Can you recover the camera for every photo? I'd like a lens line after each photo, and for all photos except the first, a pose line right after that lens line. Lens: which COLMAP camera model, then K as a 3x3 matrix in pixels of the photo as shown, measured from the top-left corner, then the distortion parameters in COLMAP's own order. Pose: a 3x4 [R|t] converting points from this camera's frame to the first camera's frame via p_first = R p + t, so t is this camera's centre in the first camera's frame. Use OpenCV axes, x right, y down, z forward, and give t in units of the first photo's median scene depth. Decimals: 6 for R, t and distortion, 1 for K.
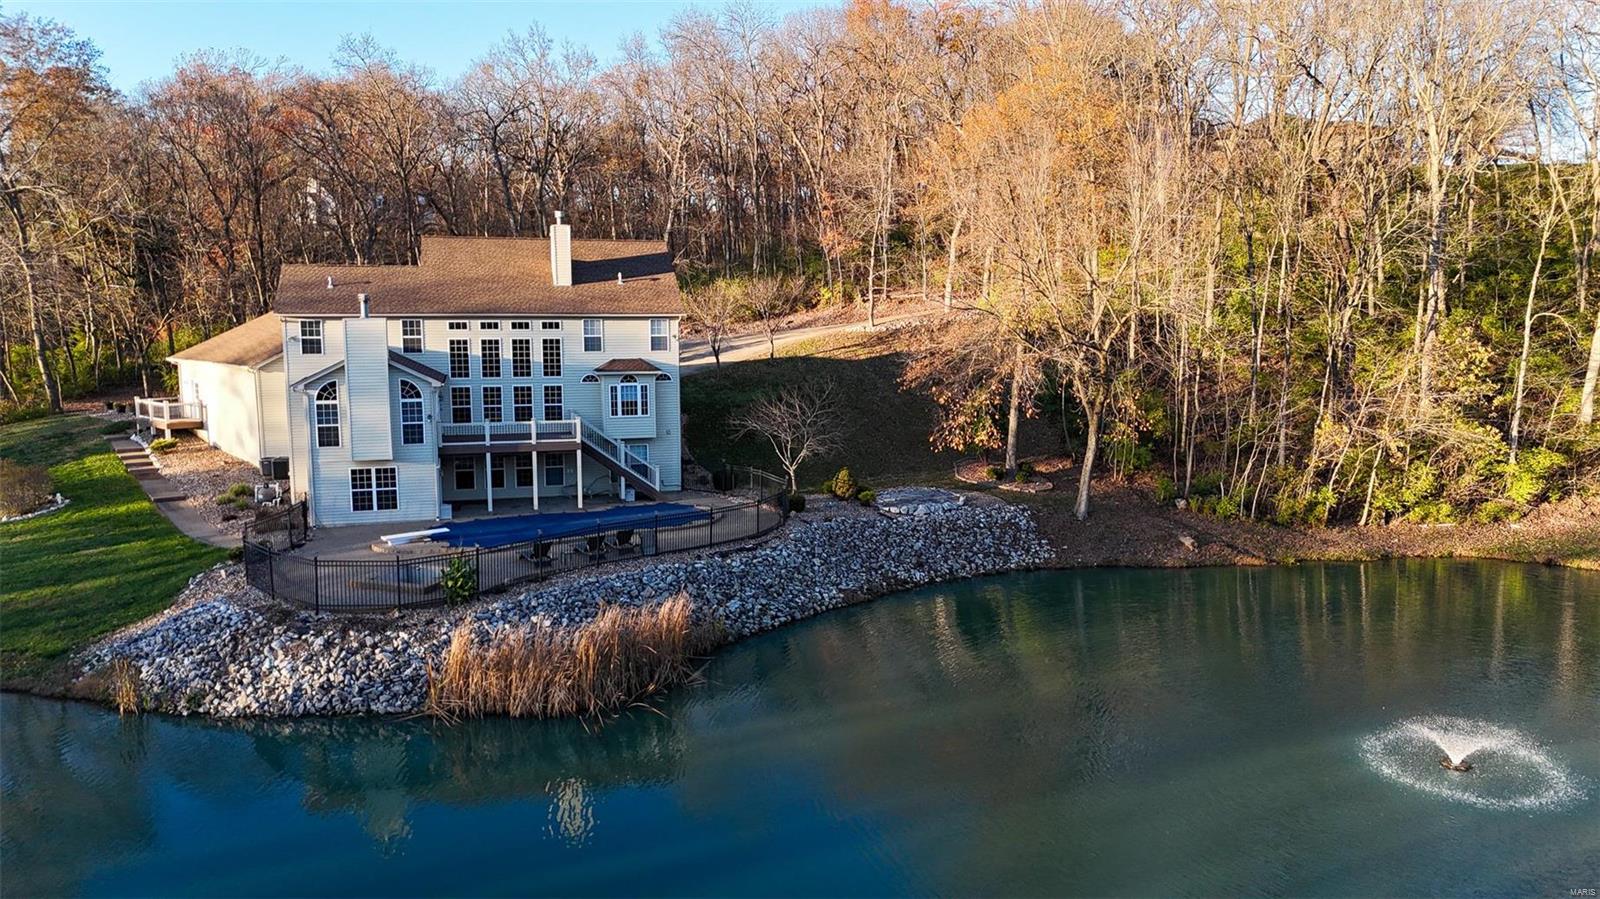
lens RADIAL K [[1162.6, 0, 797.2], [0, 1162.6, 458.5], [0, 0, 1]] dist [0.077550, -0.093172]
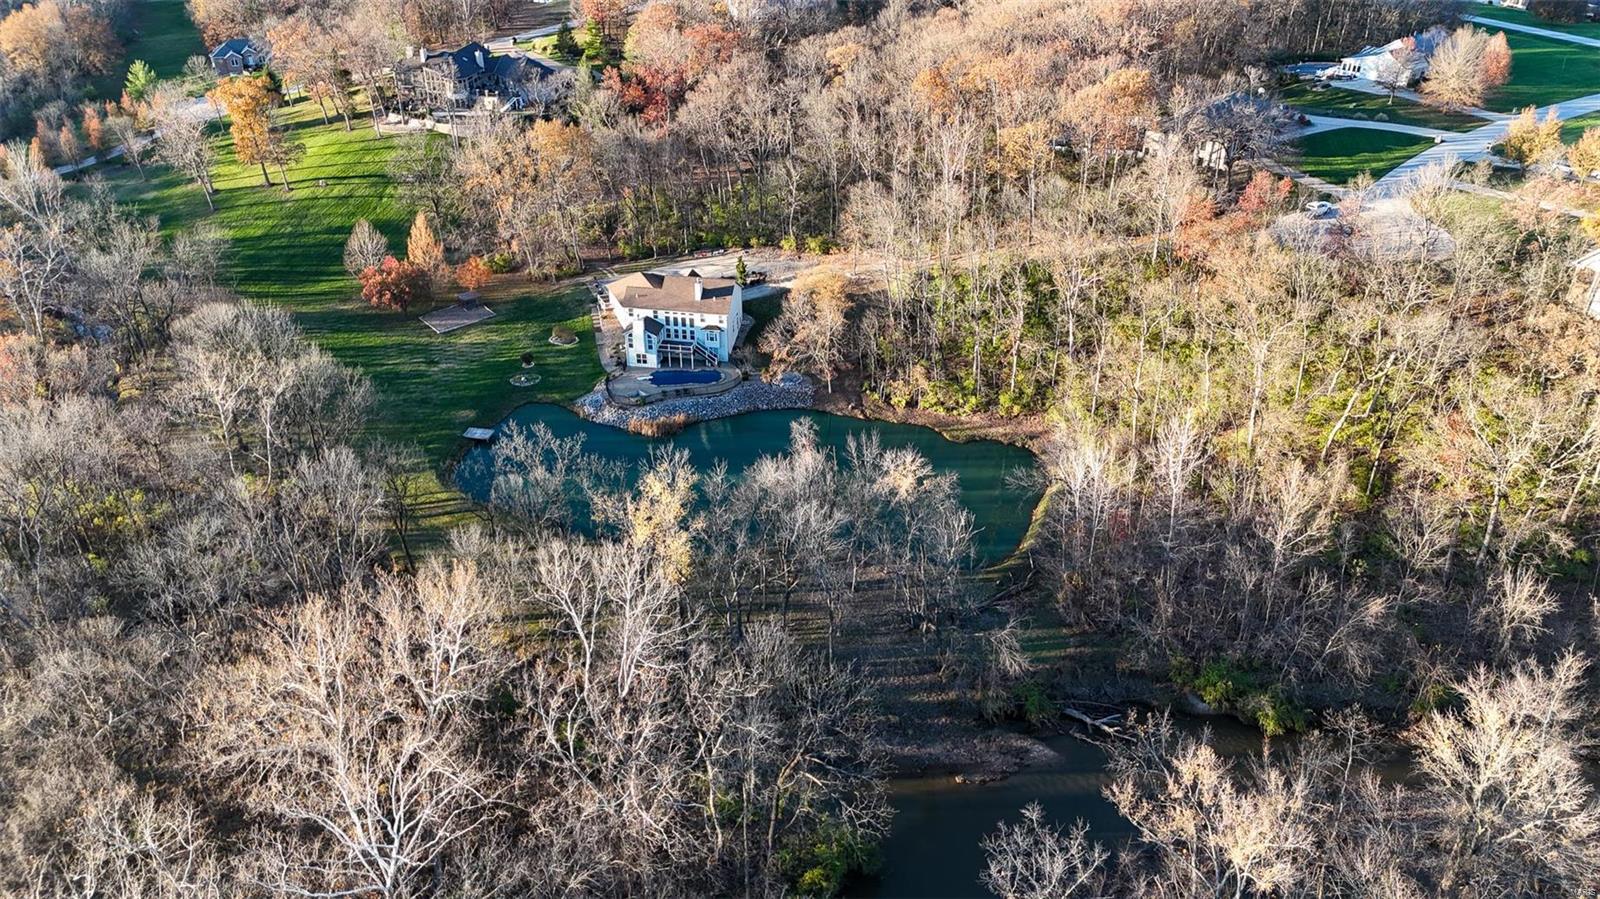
lens RADIAL K [[1162.6, 0, 797.2], [0, 1162.6, 458.5], [0, 0, 1]] dist [0.077550, -0.093172]
pose [[0.904050, 0.212776, -0.370701, 1.492939], [-0.056719, 0.919338, 0.389358, -1.113607], [0.423646, -0.330973, 0.843197, -2.001844]]
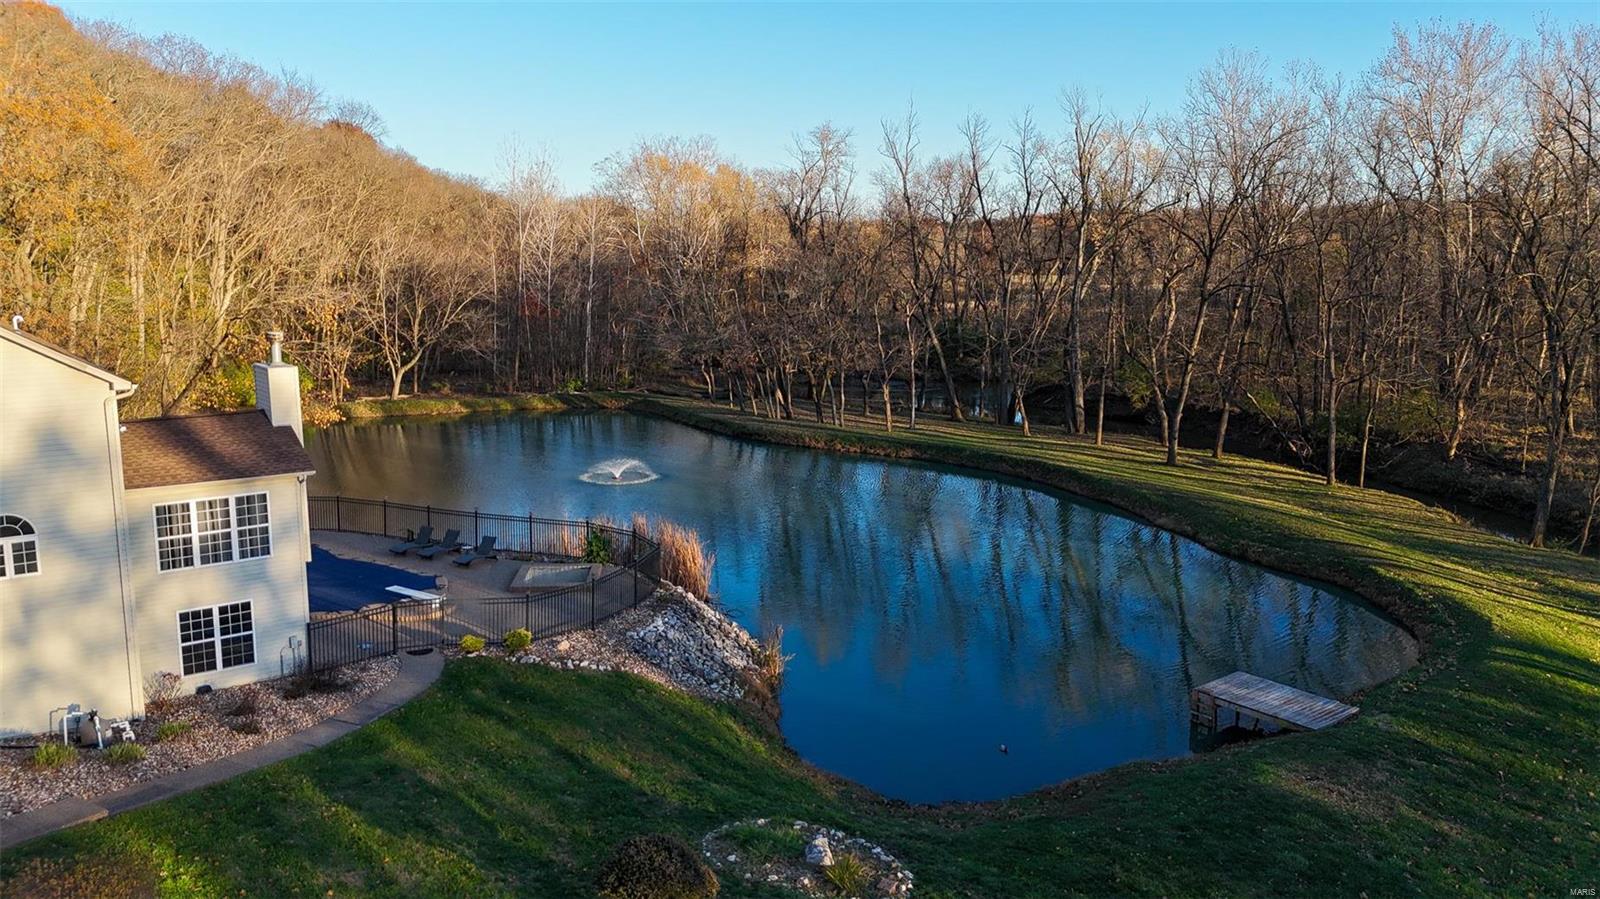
lens RADIAL K [[1184.7, 0, 794.6], [0, 1184.7, 443.6], [0, 0, 1]] dist [0.061811, -0.056362]
pose [[-0.420994, -0.151356, 0.894346, -1.031765], [0.121719, 0.967636, 0.221056, -0.173259], [-0.898859, 0.201922, -0.388946, 0.892333]]
